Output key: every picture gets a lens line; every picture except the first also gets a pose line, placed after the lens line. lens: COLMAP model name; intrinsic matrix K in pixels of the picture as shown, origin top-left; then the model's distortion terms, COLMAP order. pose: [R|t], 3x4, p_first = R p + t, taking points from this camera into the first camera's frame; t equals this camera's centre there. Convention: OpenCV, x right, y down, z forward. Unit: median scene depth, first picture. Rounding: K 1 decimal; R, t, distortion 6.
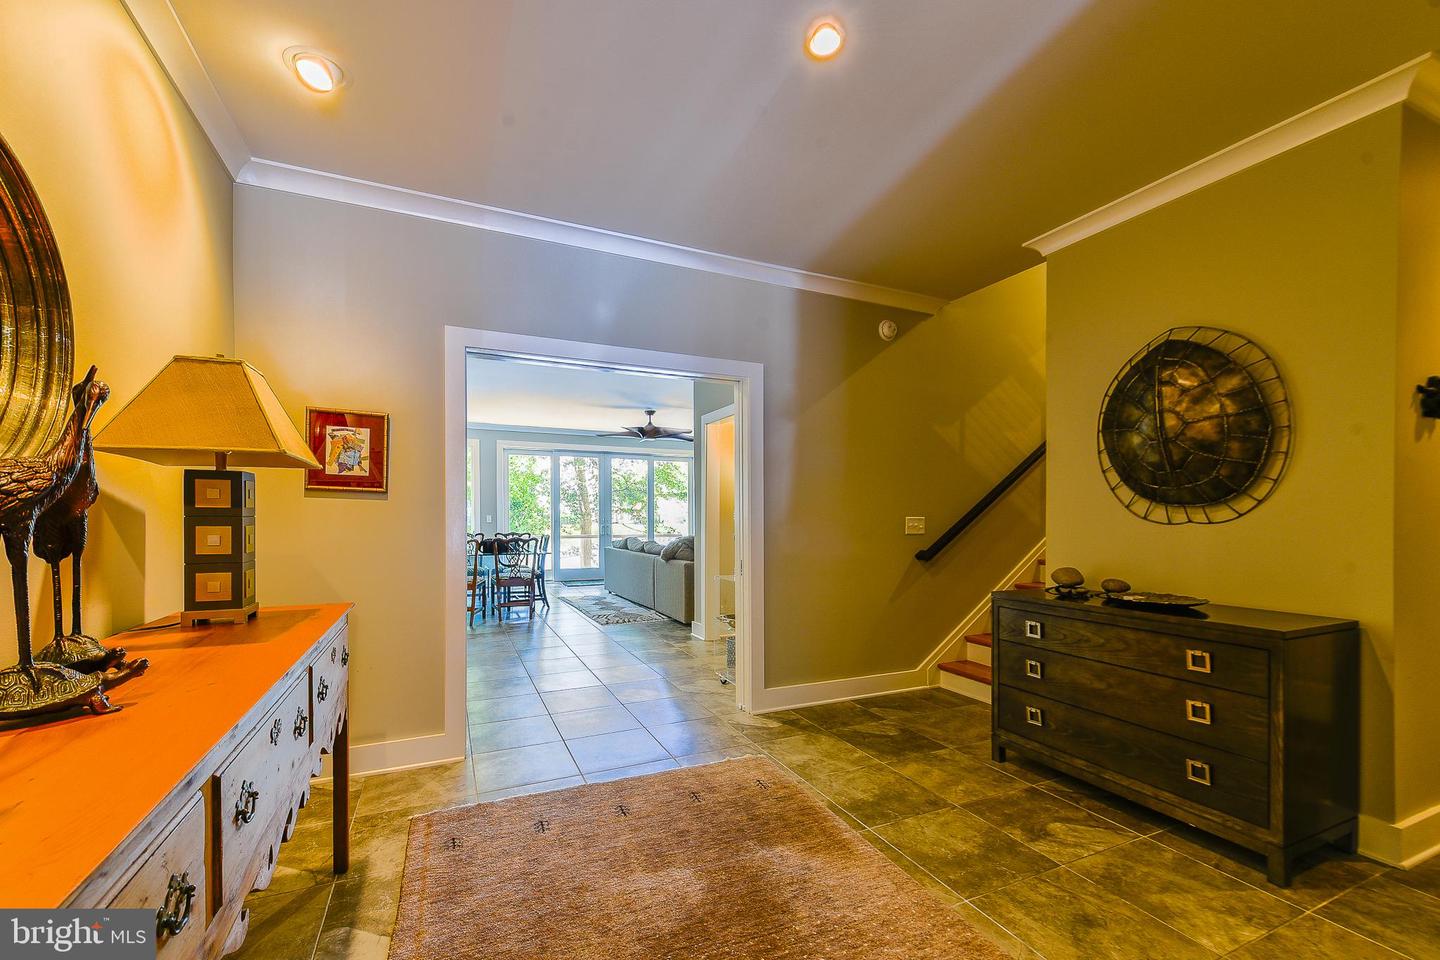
lens RADIAL K [[572.3, 0, 715.0], [0, 572.3, 488.1], [0, 0, 1]] dist [0.002347, 0.000069]
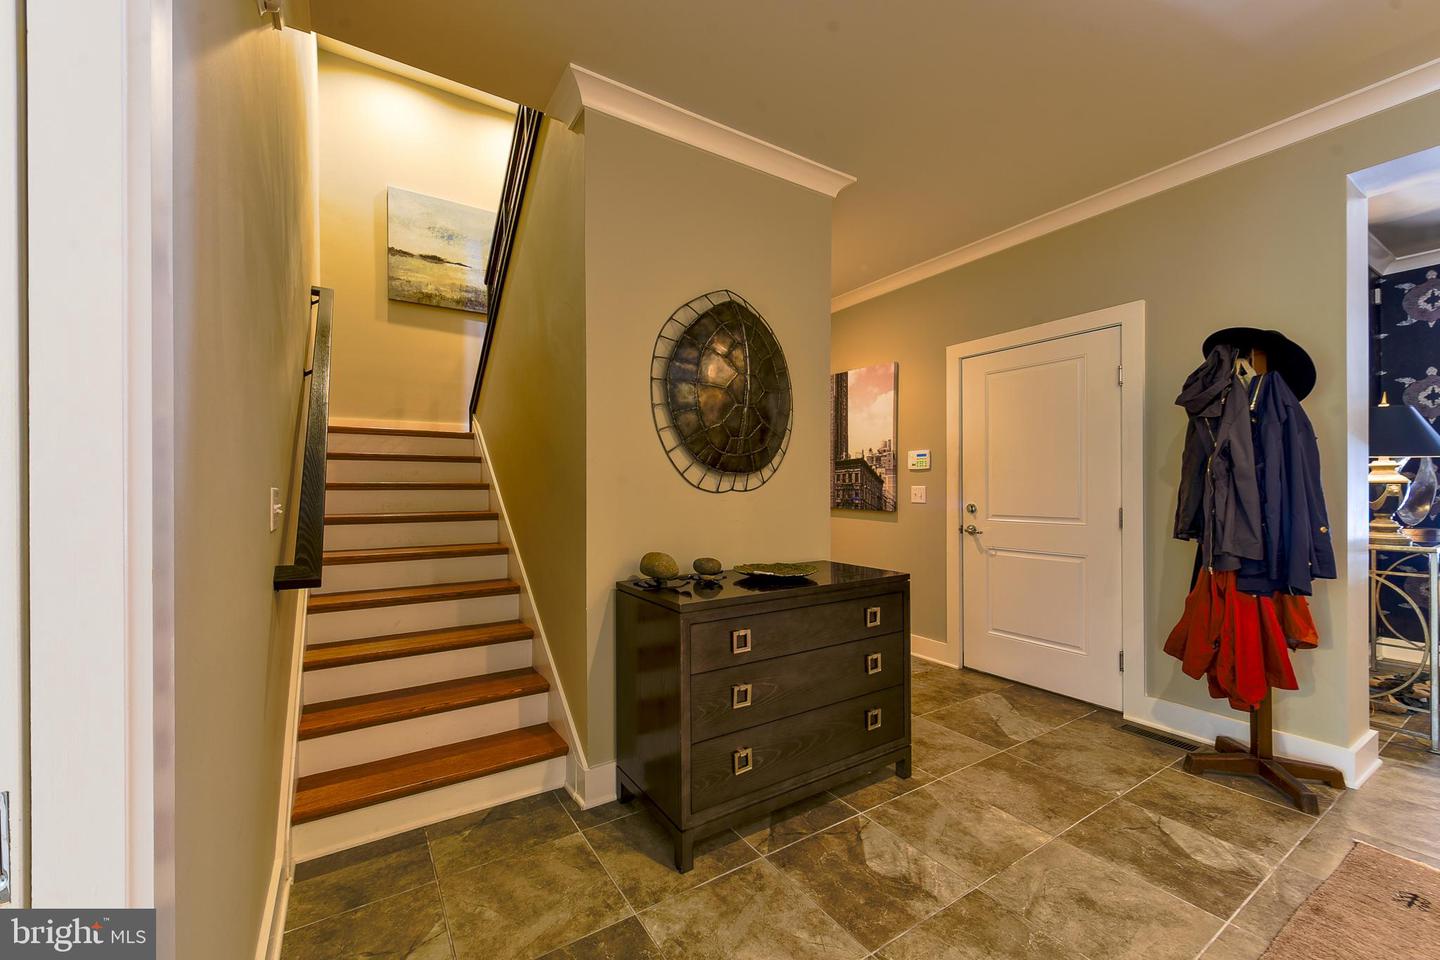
lens RADIAL K [[572.3, 0, 715.0], [0, 572.3, 488.1], [0, 0, 1]] dist [0.002347, 0.000069]
pose [[-0.108049, 0.001866, 0.994144, -0.158986], [-0.030636, 0.999517, -0.005206, 0.065000], [-0.993673, -0.031019, -0.107940, 1.193306]]
